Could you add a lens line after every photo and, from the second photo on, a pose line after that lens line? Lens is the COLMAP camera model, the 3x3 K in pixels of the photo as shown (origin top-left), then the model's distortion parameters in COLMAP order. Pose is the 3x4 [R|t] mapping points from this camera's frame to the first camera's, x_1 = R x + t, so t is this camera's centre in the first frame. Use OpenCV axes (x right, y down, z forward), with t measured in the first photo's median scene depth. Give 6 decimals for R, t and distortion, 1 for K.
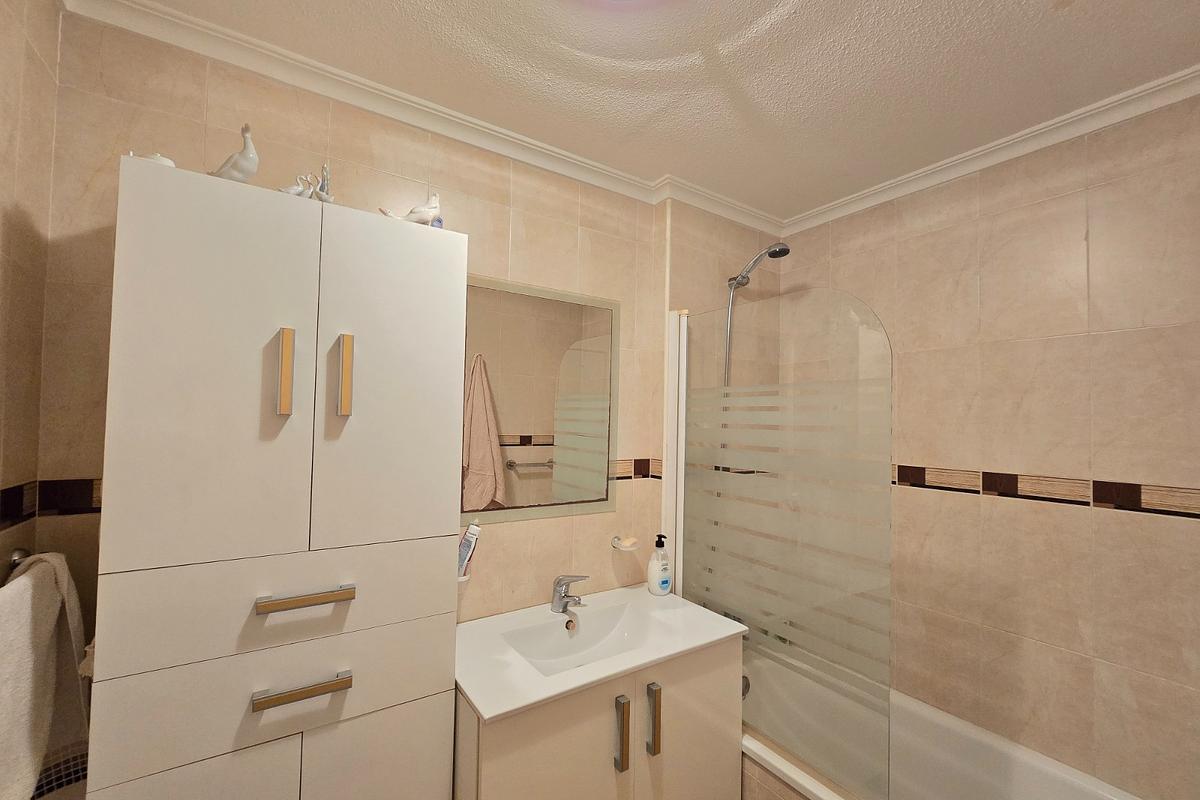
lens RADIAL K [[491.7, 0, 599.9], [0, 491.7, 405.5], [0, 0, 1]] dist [0.000094, 0.000616]
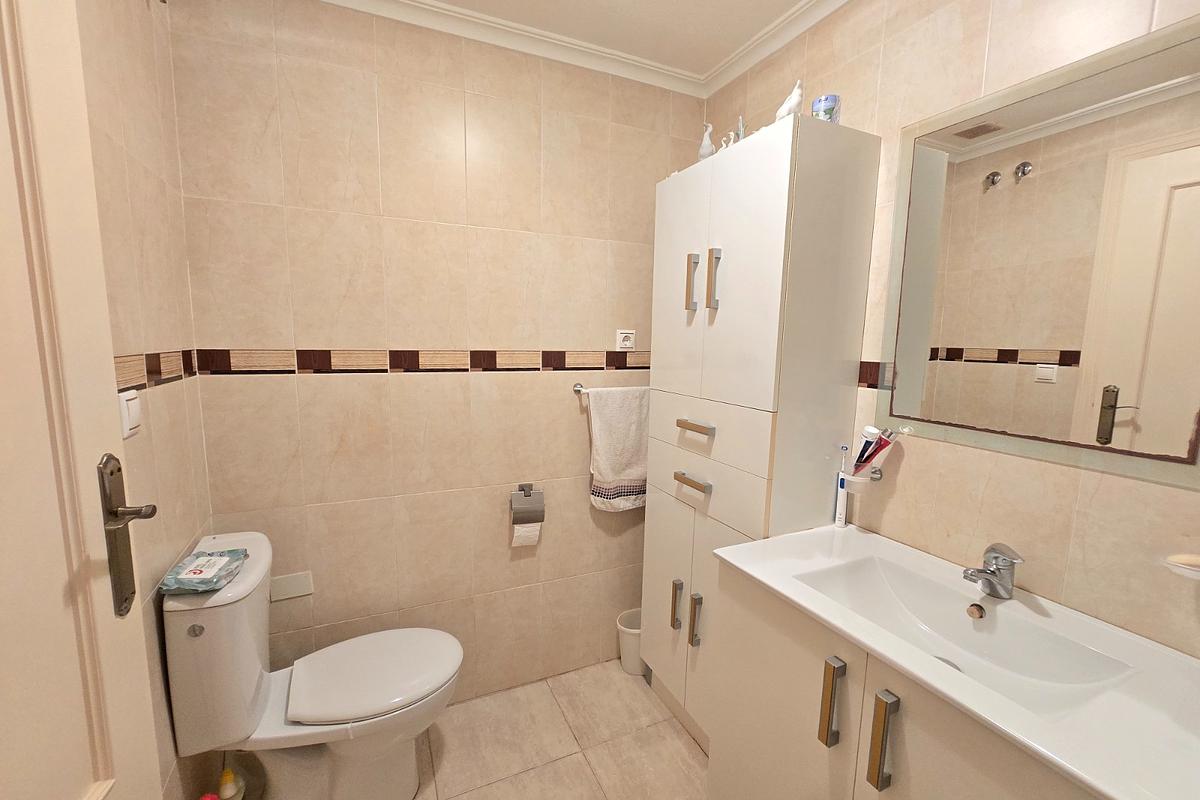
lens RADIAL K [[491.7, 0, 596.5], [0, 491.7, 401.0], [0, 0, 1]] dist [0.000094, 0.000616]
pose [[-0.151235, 0.109927, -0.982367, 0.951224], [0.012548, 0.993931, 0.109289, 0.128747], [0.988418, 0.004202, -0.151696, 0.886219]]
